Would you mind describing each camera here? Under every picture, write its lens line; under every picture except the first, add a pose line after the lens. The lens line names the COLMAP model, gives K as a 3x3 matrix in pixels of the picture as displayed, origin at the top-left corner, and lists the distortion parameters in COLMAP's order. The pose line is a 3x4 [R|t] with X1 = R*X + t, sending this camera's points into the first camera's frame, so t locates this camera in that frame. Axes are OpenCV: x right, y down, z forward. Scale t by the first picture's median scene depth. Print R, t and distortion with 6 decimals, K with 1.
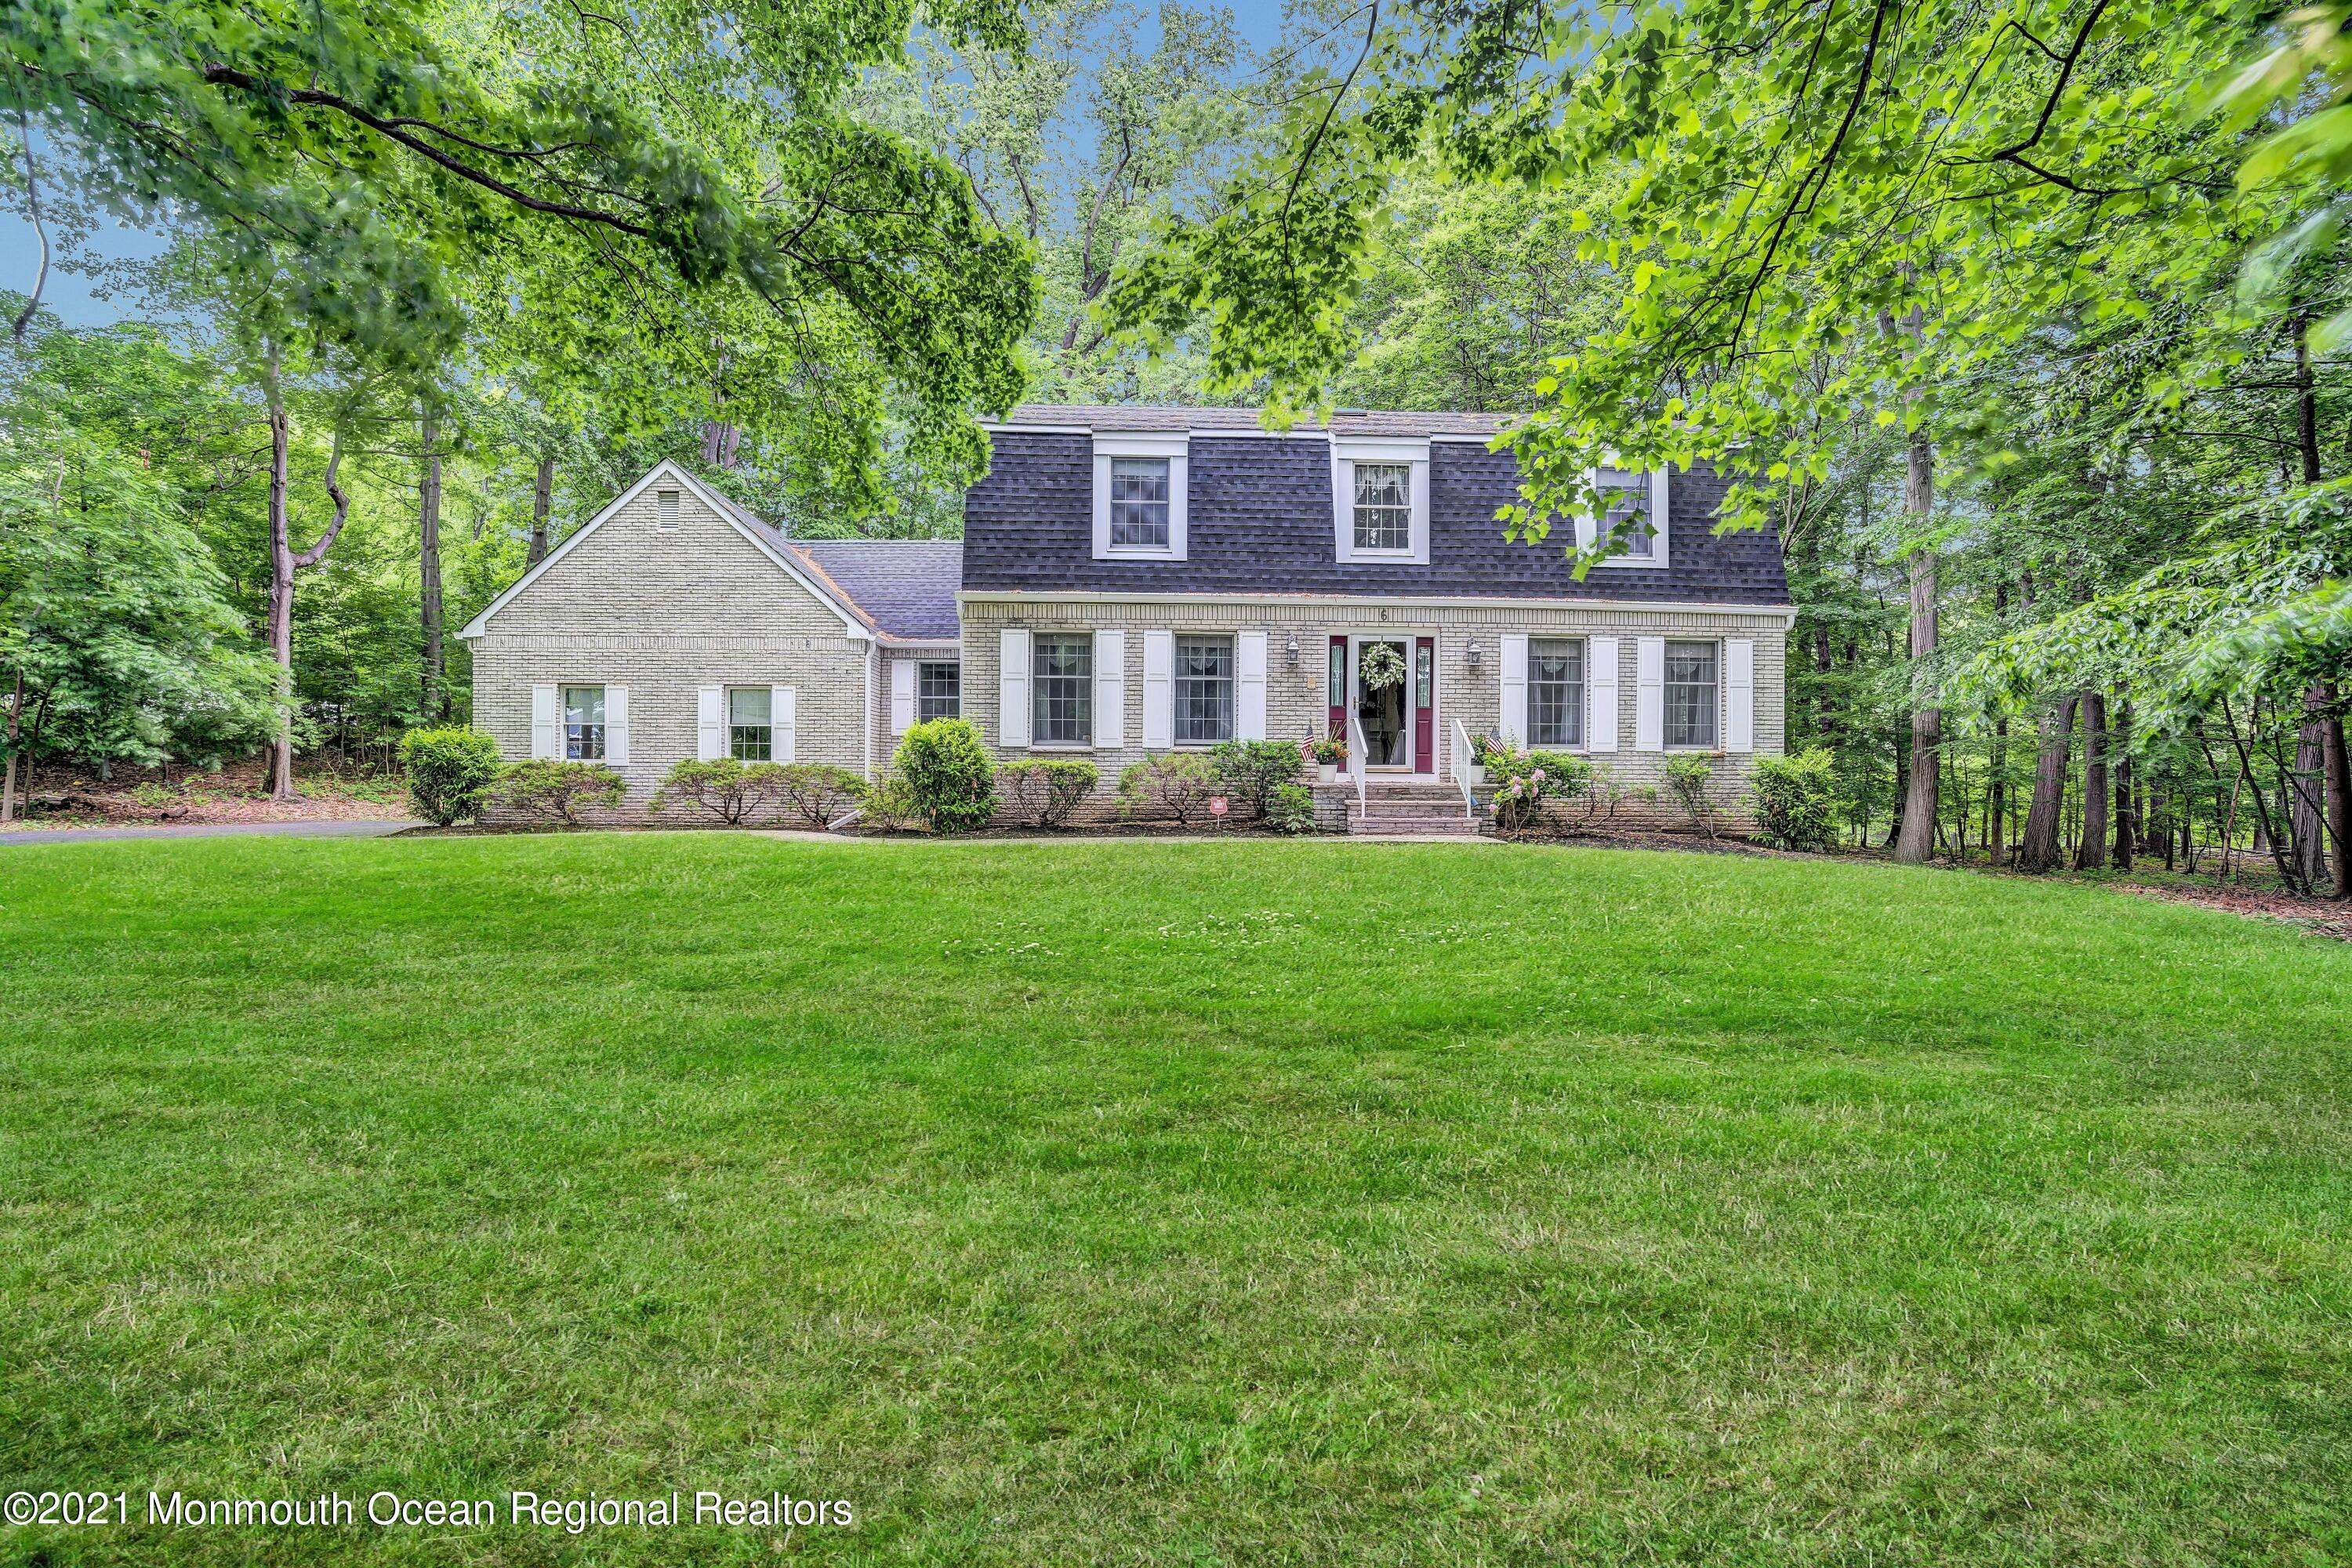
lens RADIAL K [[1087.1, 0, 1176.0], [0, 1087.1, 784.0], [0, 0, 1]] dist [-0.054459, 0.021001]
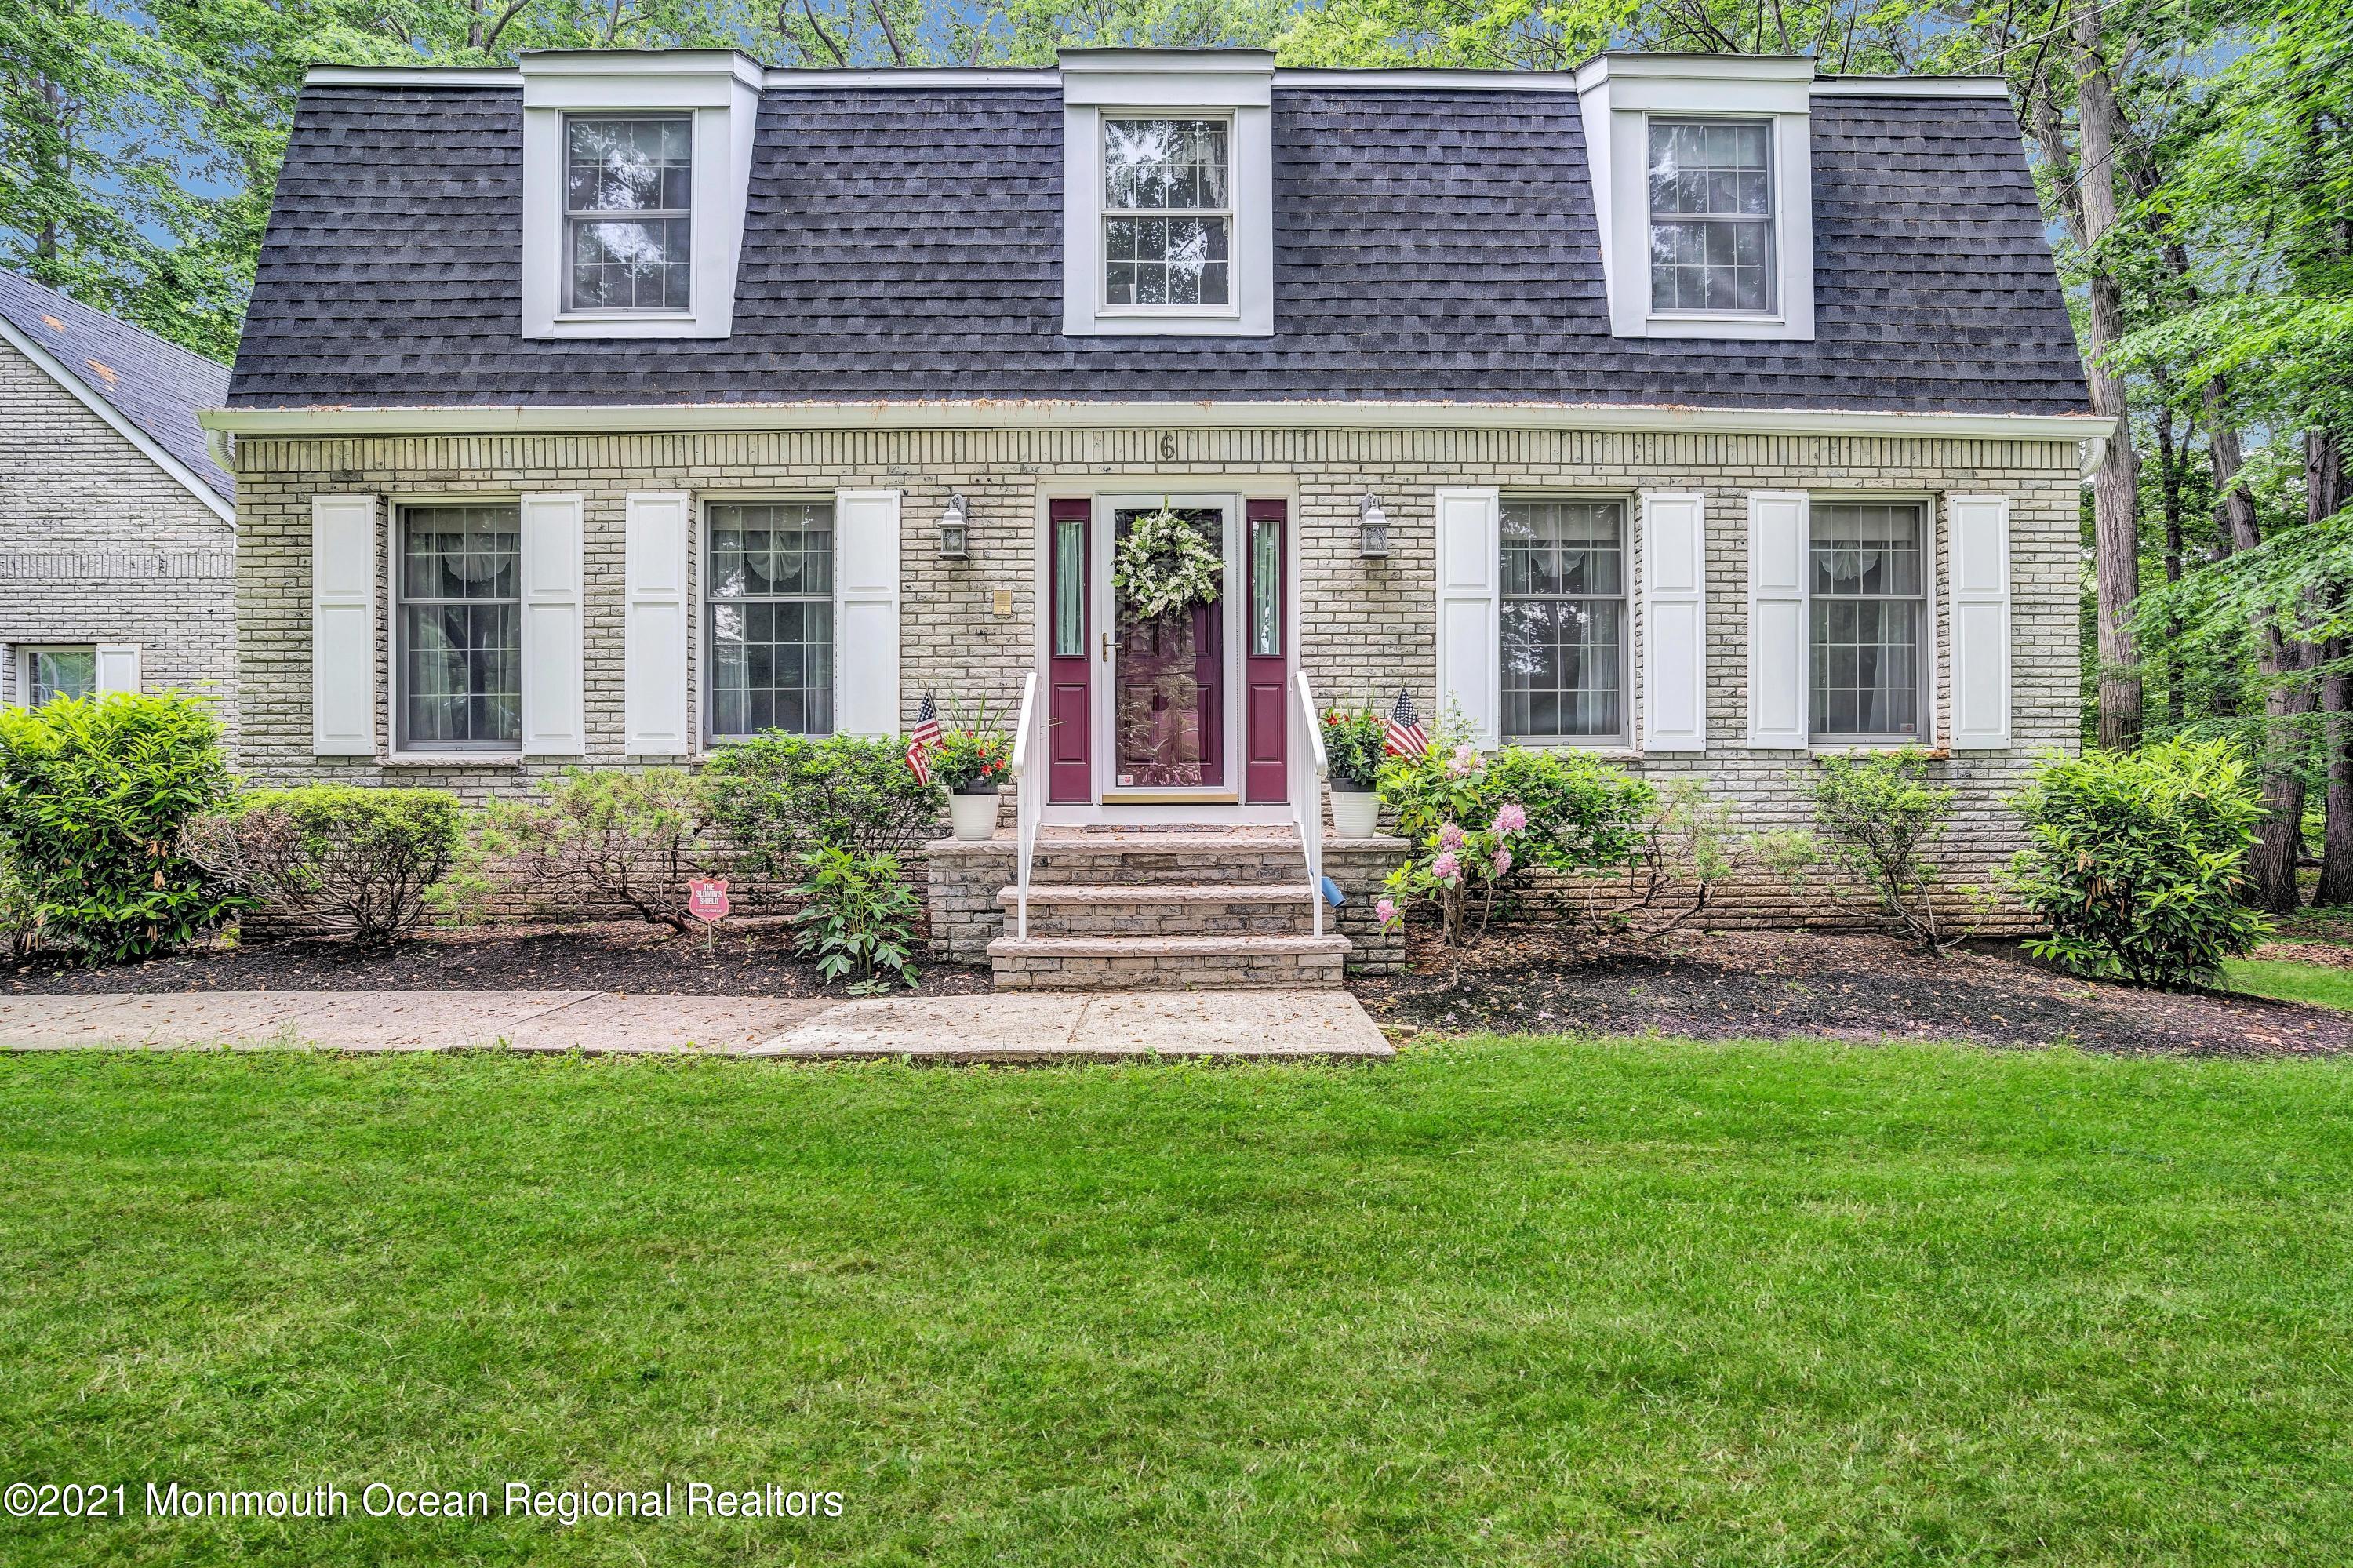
lens RADIAL K [[1109.8, 0, 1176.5], [0, 1109.8, 784.0], [0, 0, 1]] dist [-0.054696, 0.024587]
pose [[0.999827, -0.010215, -0.015558, 0.199816], [0.010259, 0.999944, 0.002772, -0.019826], [0.015529, -0.002931, 0.999875, 0.547131]]
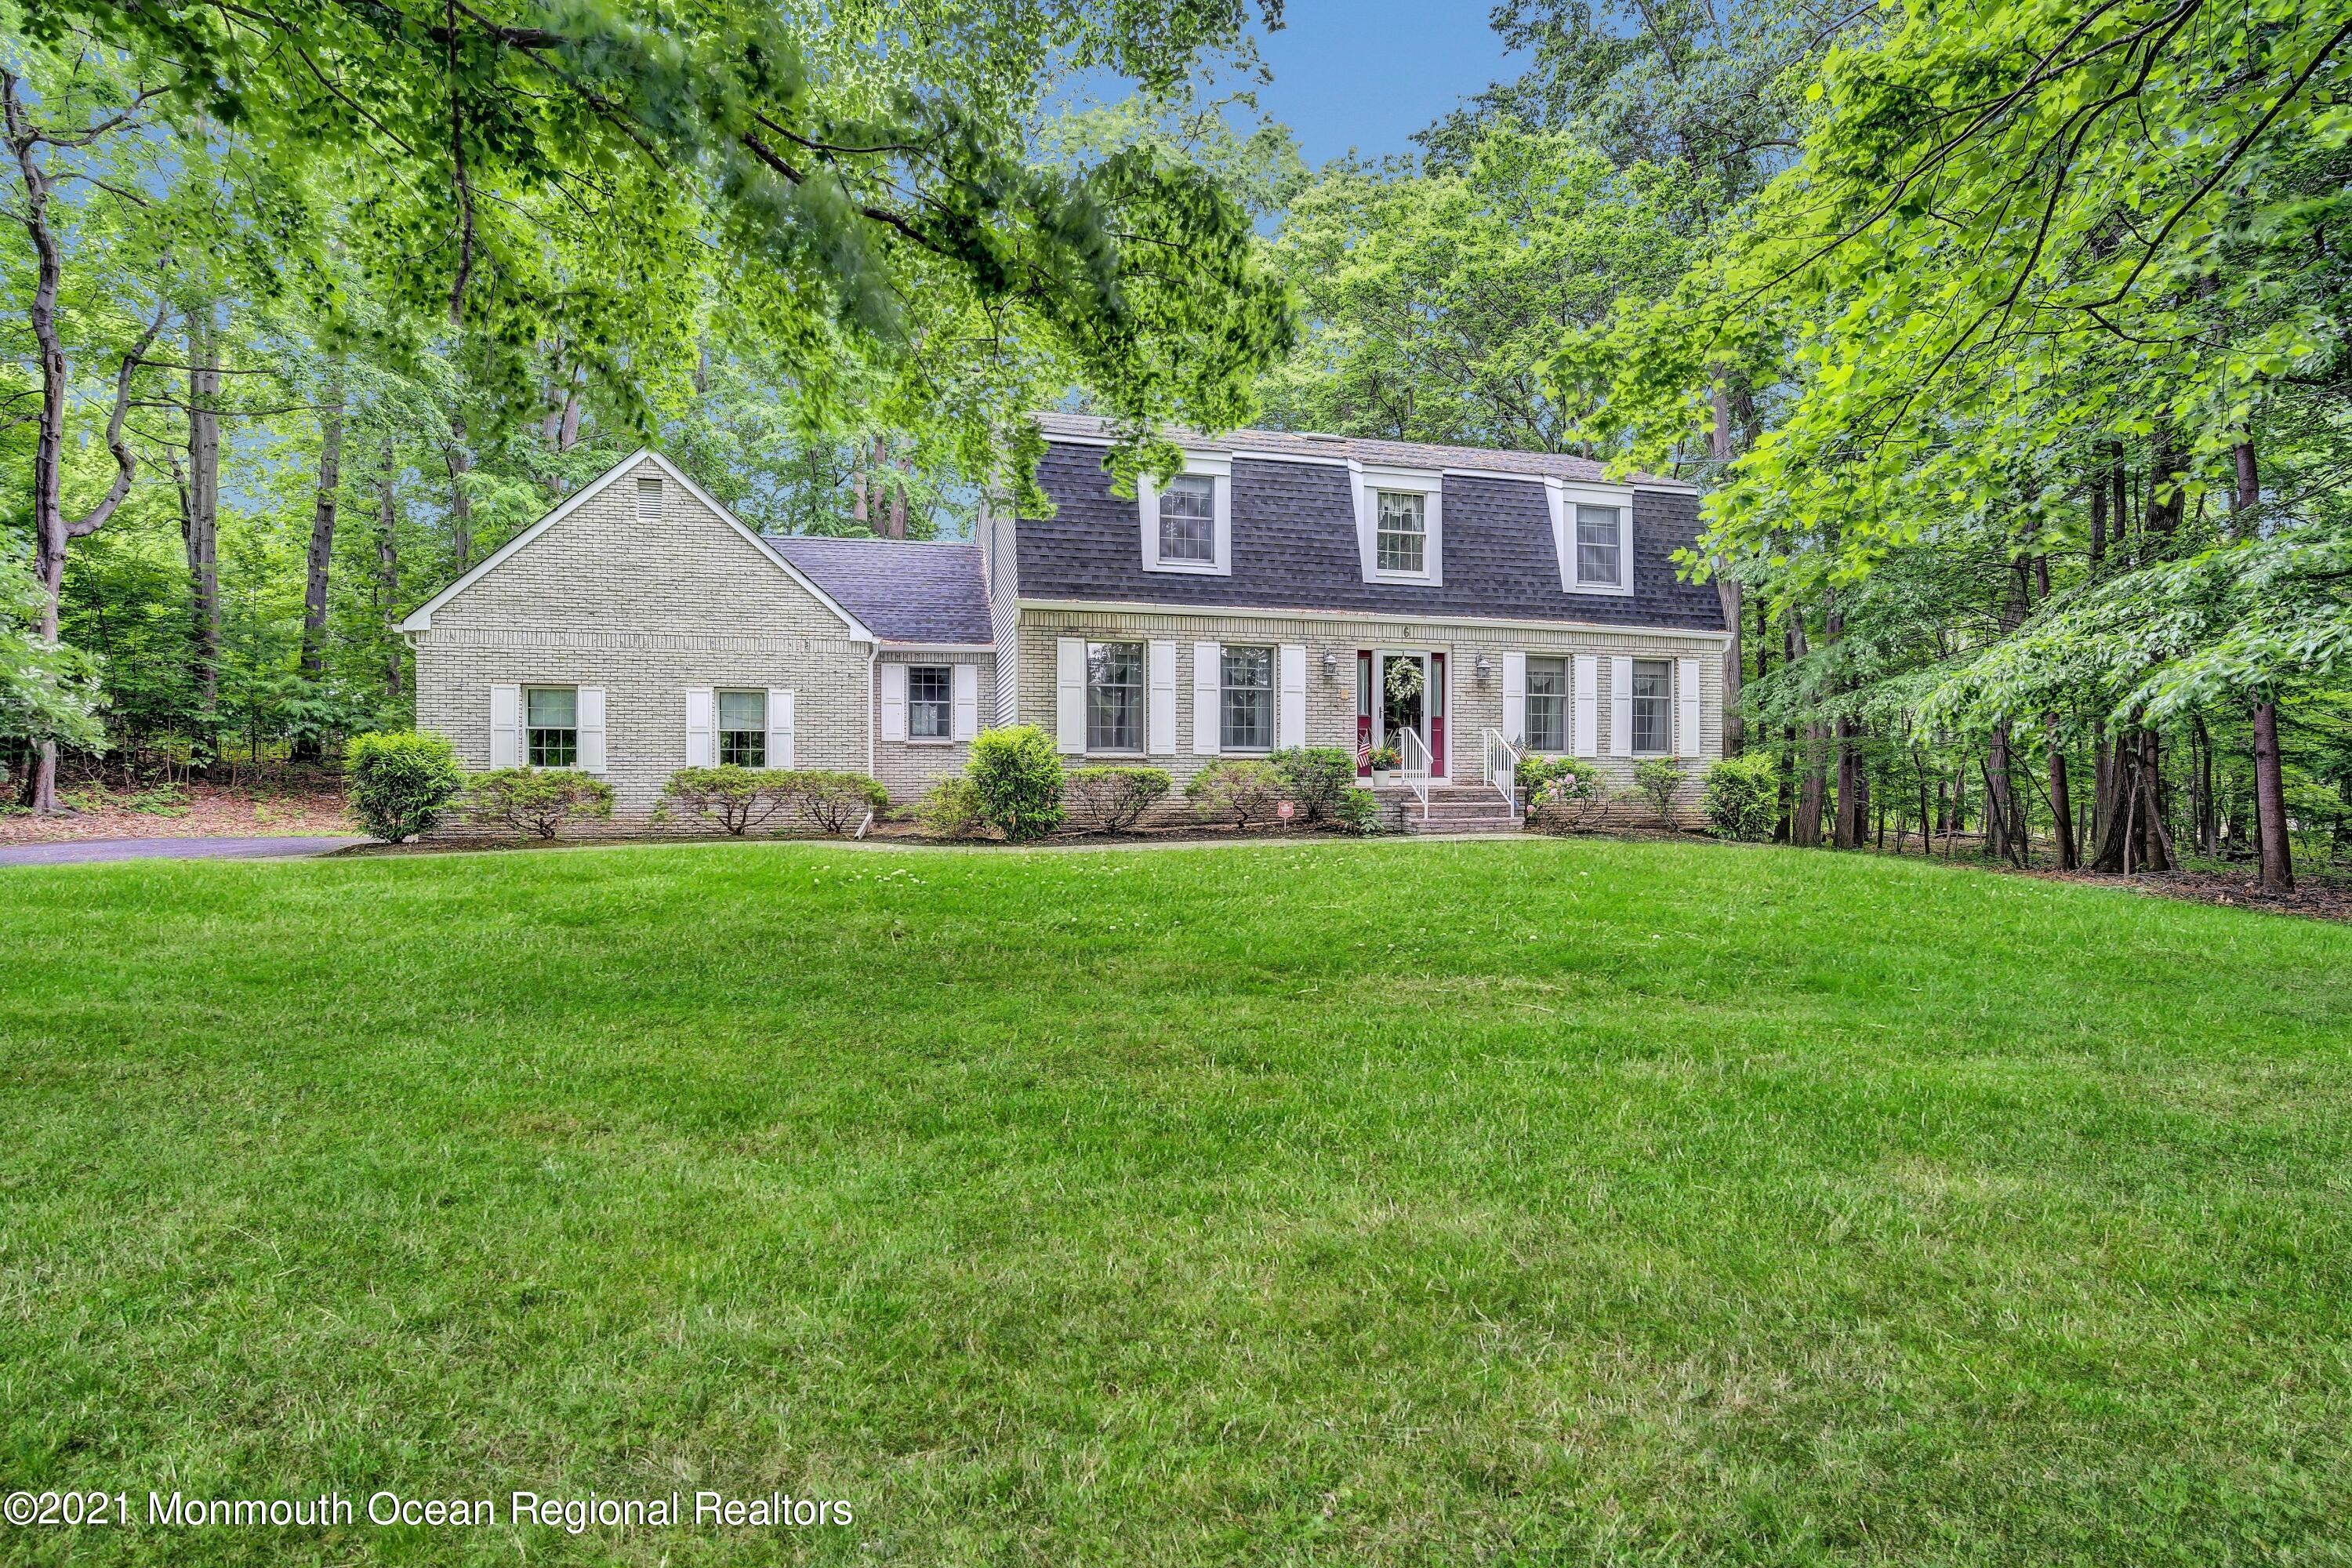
lens RADIAL K [[1087.1, 0, 1176.0], [0, 1087.1, 784.0], [0, 0, 1]] dist [-0.054459, 0.021001]
pose [[0.975356, -0.008202, 0.220486, -0.273246], [0.007756, 0.999966, 0.002892, -0.008127], [-0.220502, -0.001111, 0.975386, -0.010620]]
